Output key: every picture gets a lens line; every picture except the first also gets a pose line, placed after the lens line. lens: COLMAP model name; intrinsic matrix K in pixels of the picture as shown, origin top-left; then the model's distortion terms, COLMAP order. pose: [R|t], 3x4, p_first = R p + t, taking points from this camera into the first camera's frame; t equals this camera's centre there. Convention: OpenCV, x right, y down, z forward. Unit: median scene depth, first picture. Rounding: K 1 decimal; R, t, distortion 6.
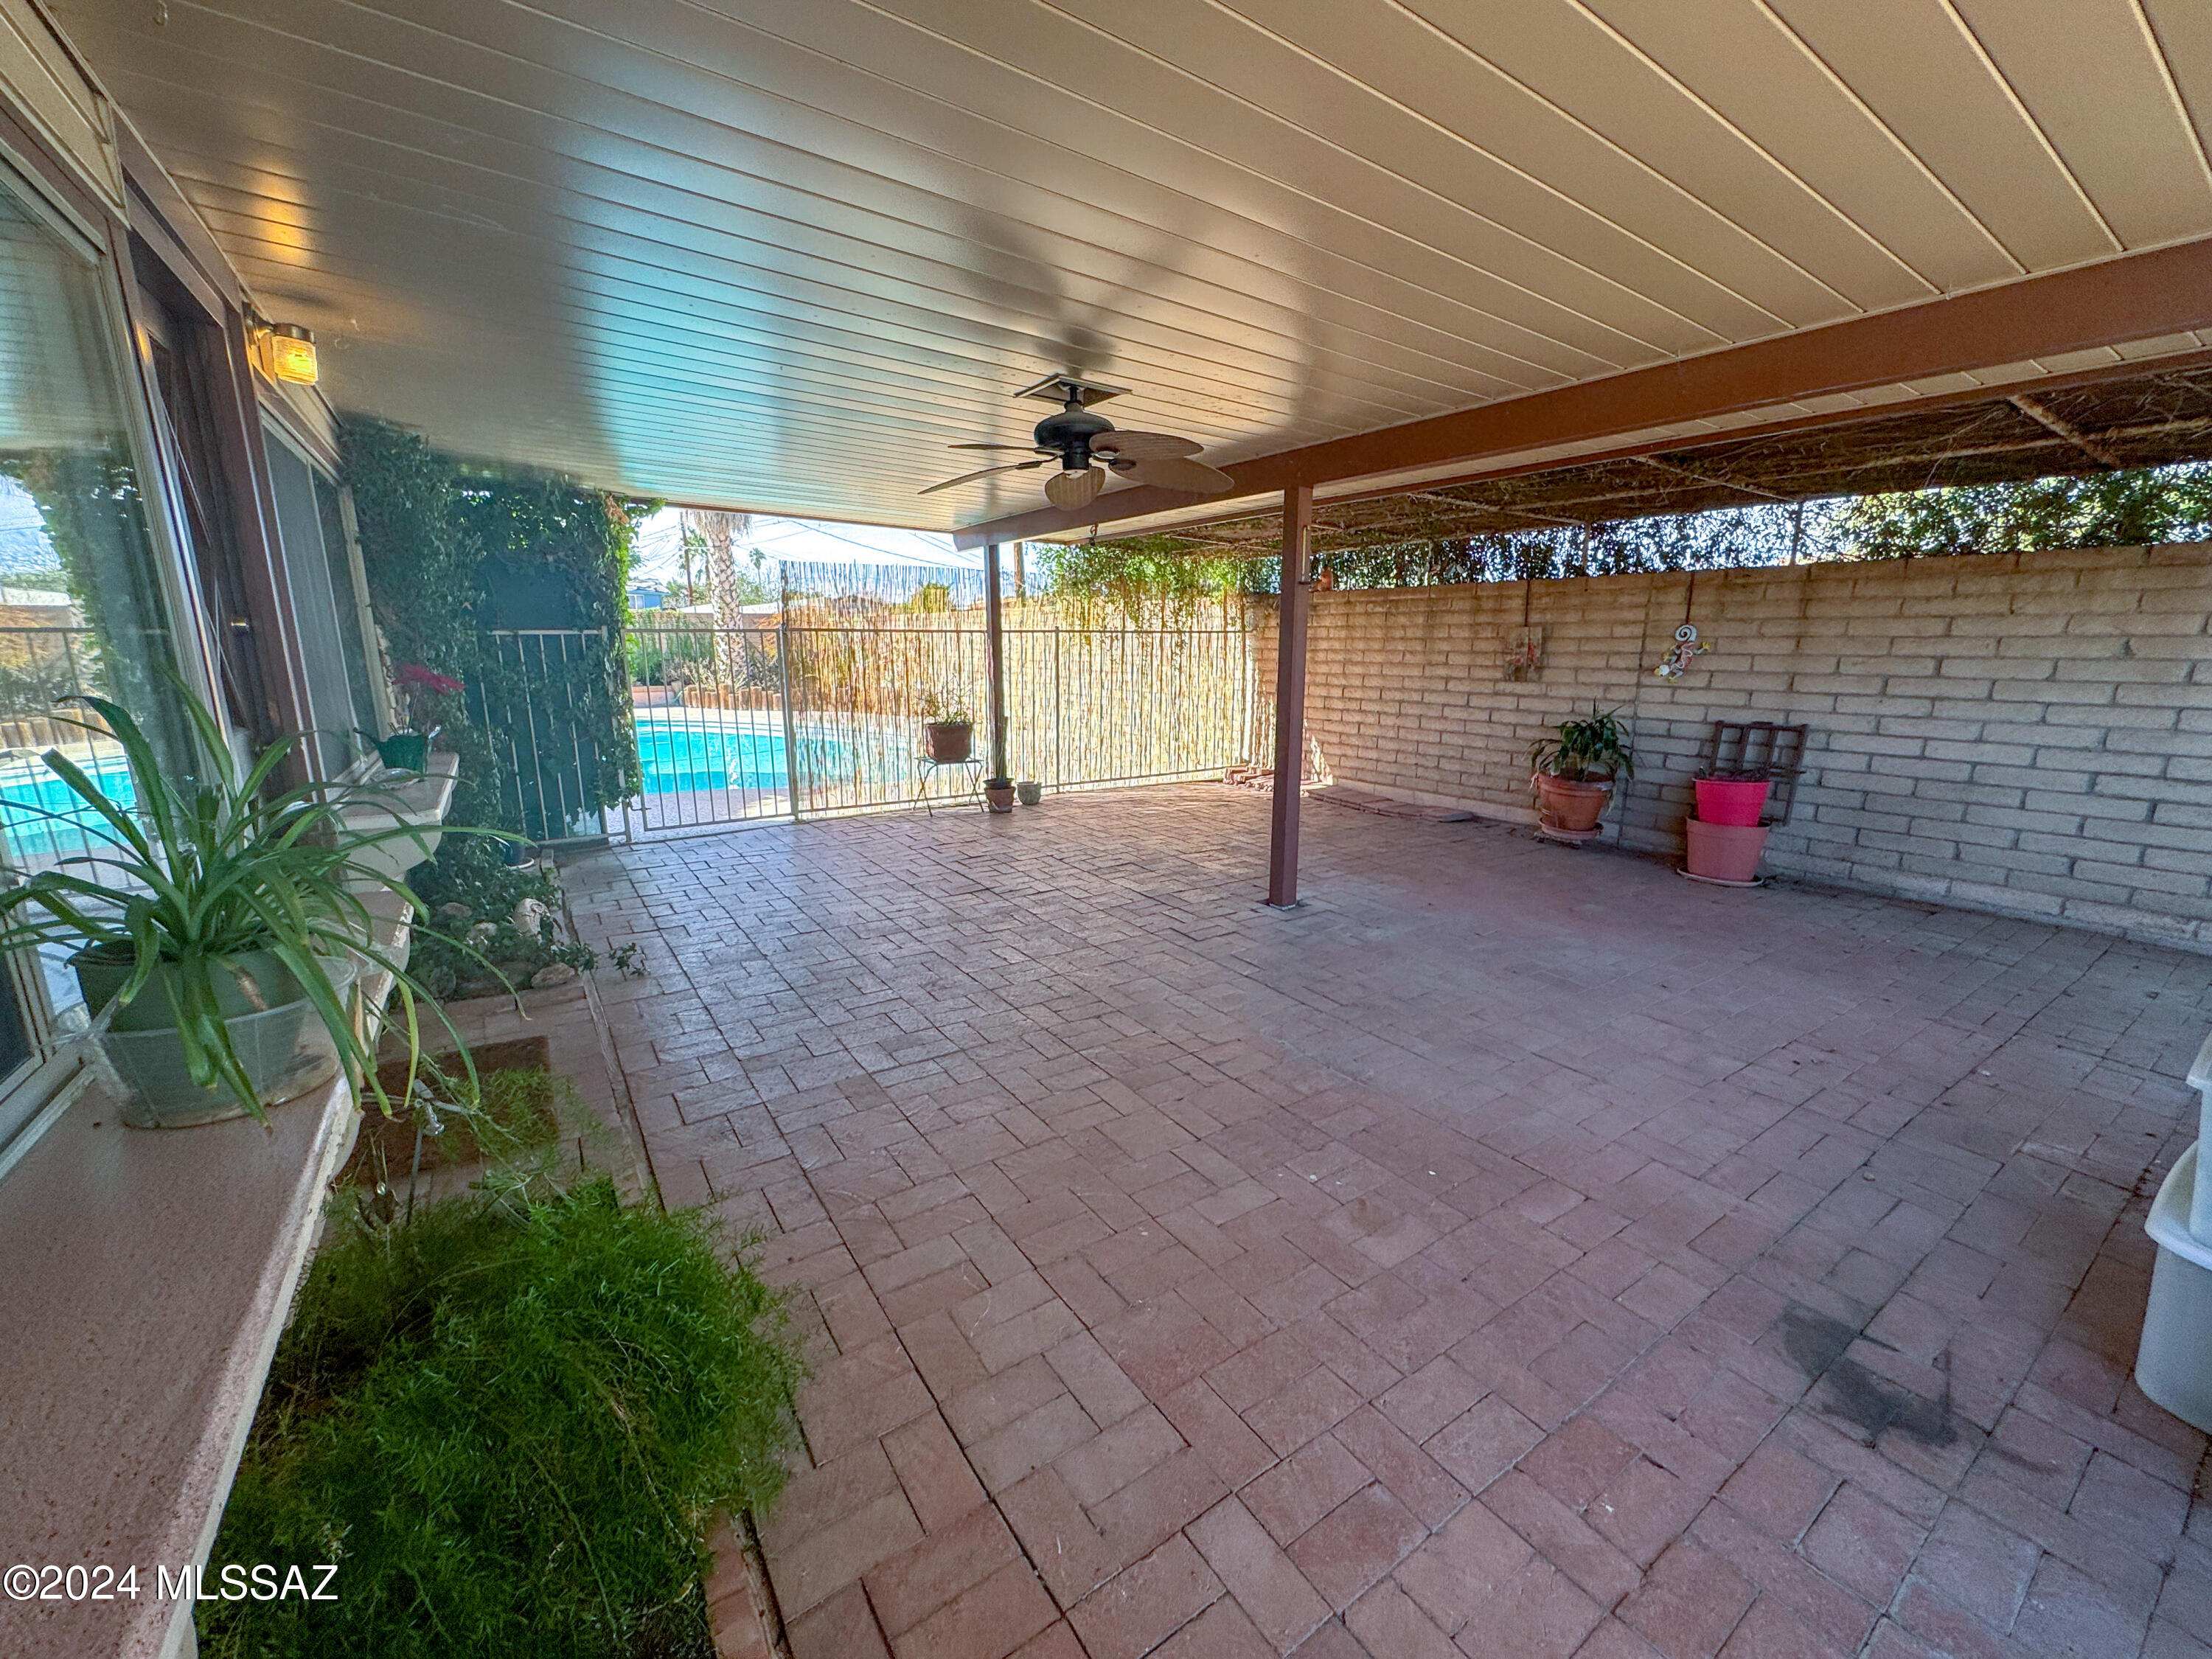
lens RADIAL K [[882.8, 0, 1113.2], [0, 882.8, 833.5], [0, 0, 1]] dist [-0.003721, -0.000305]
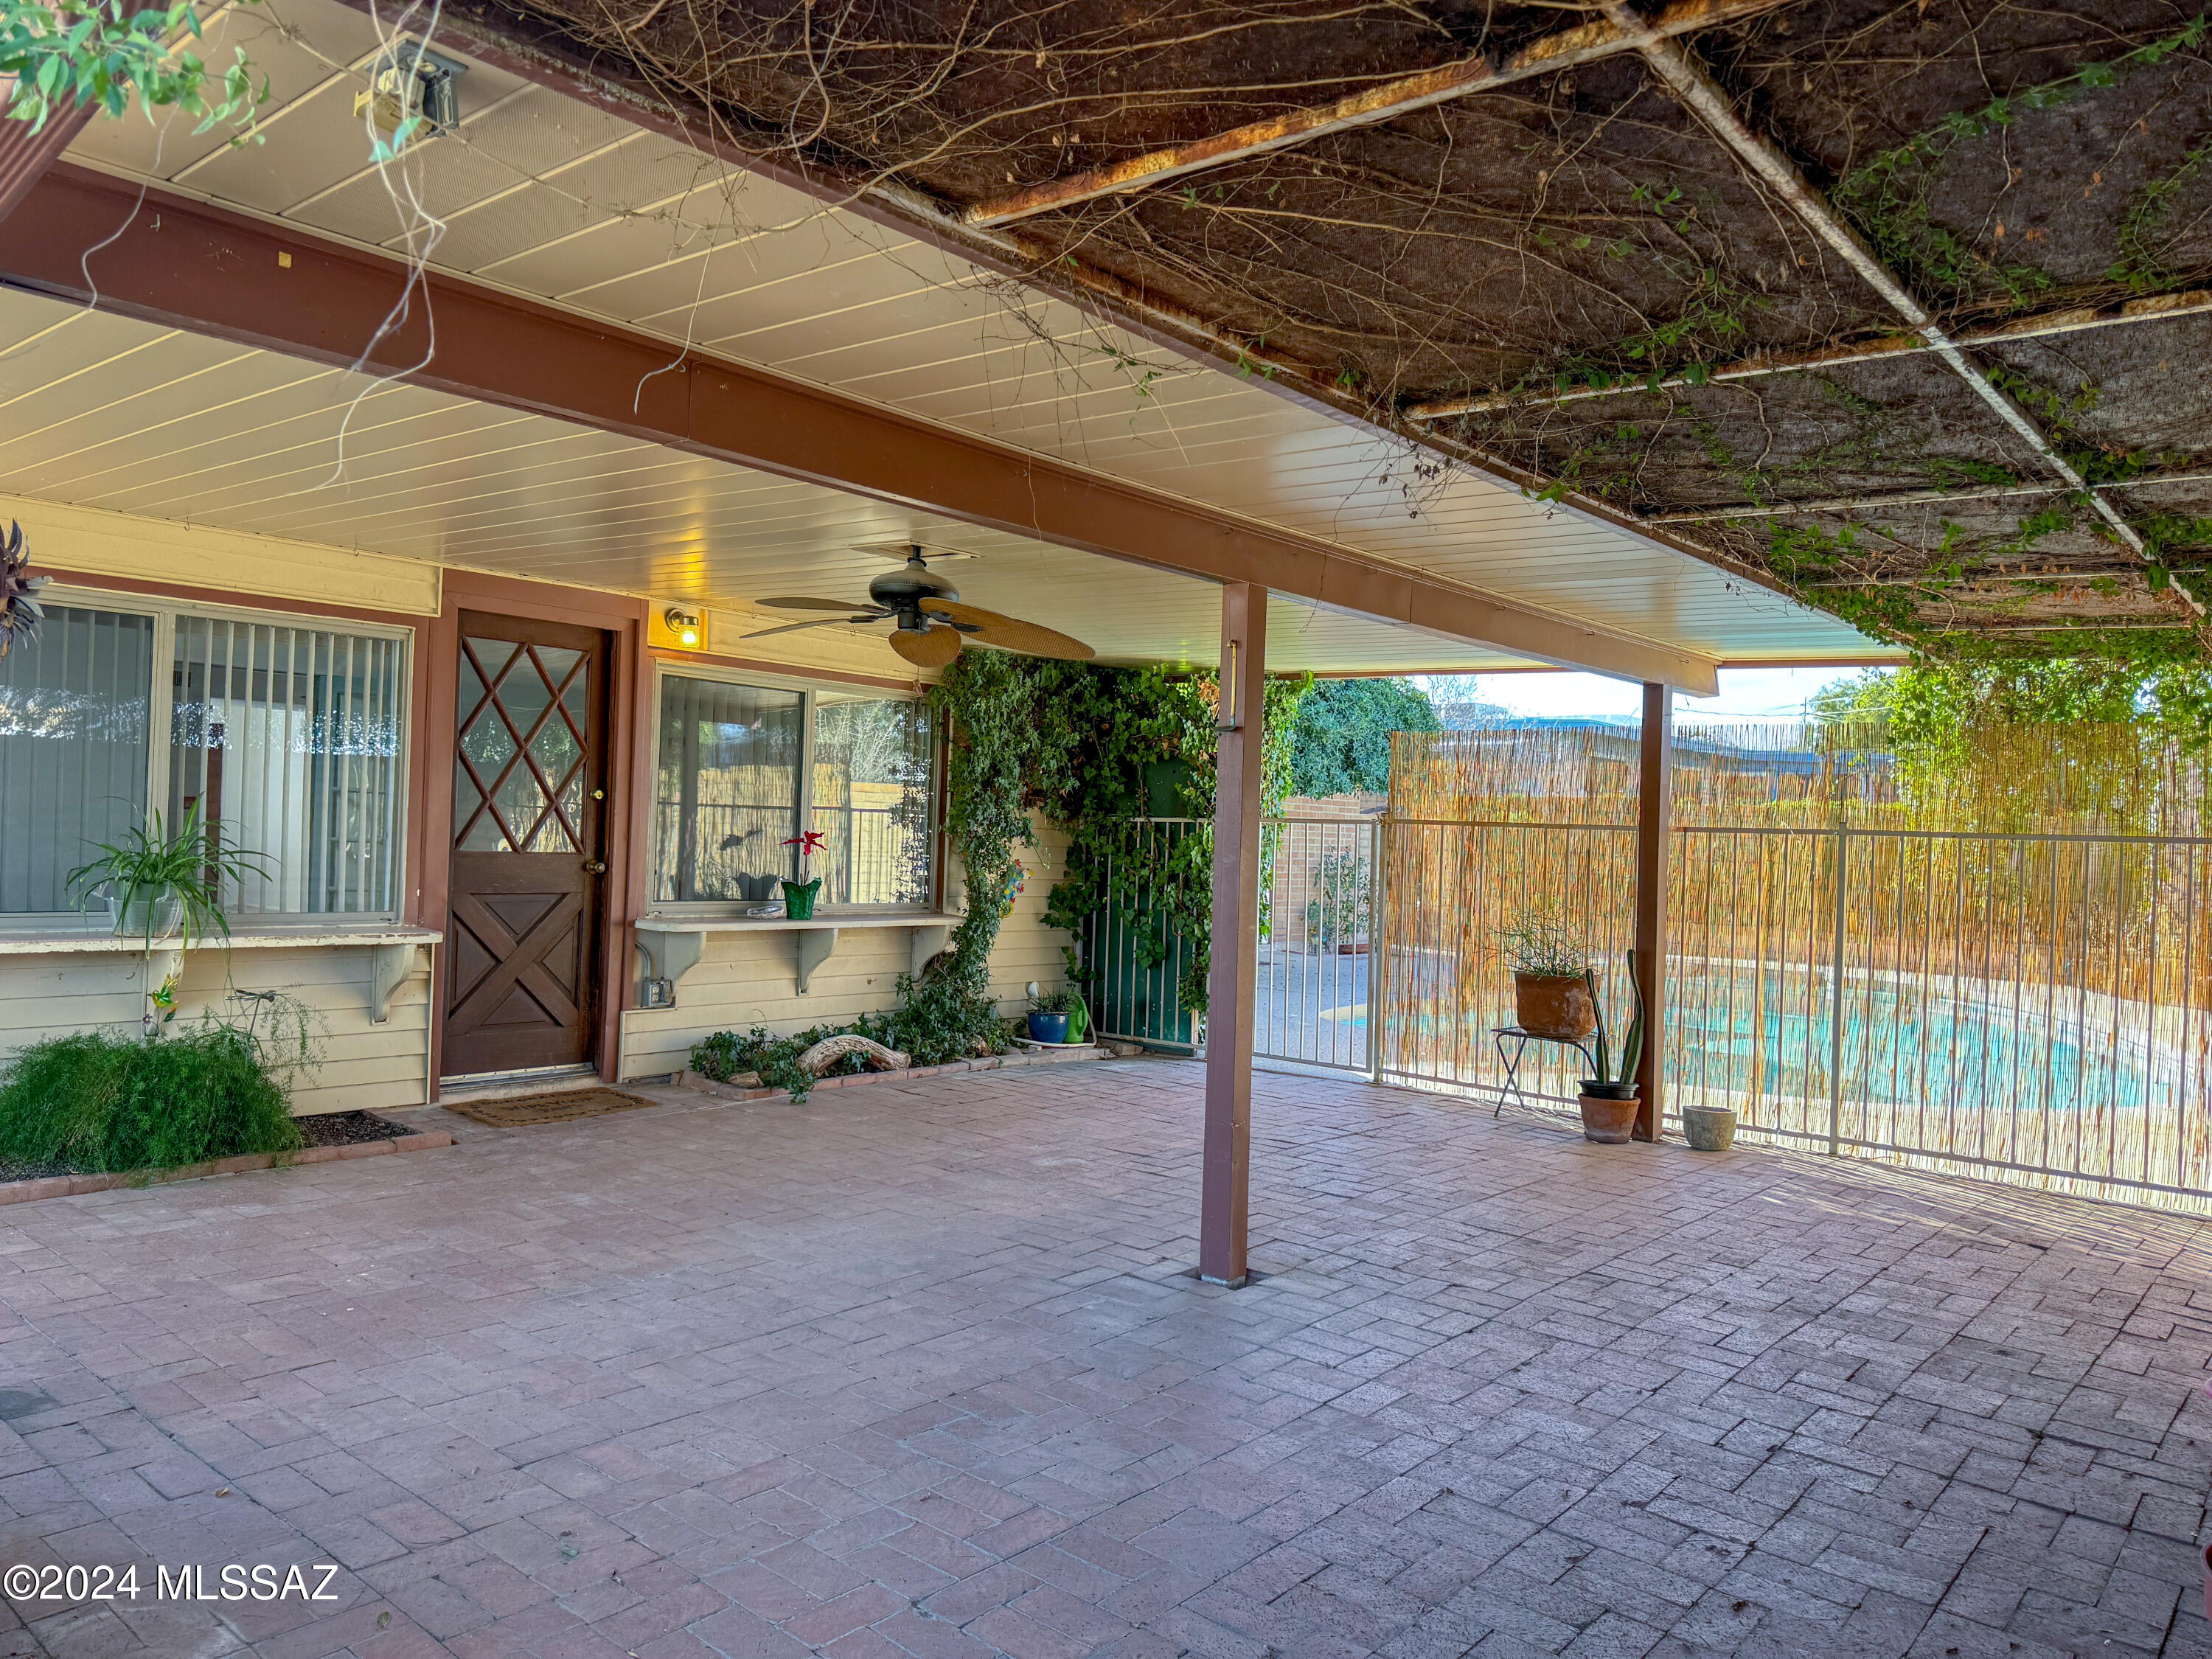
lens RADIAL K [[1578.8, 0, 1103.4], [0, 1578.8, 827.7], [0, 0, 1]] dist [0.072360, -0.075834]
pose [[0.249485, 0.001176, -0.968378, 1.389657], [-0.241983, 0.968351, -0.061167, -0.140432], [0.937657, 0.249591, 0.241874, 0.732776]]
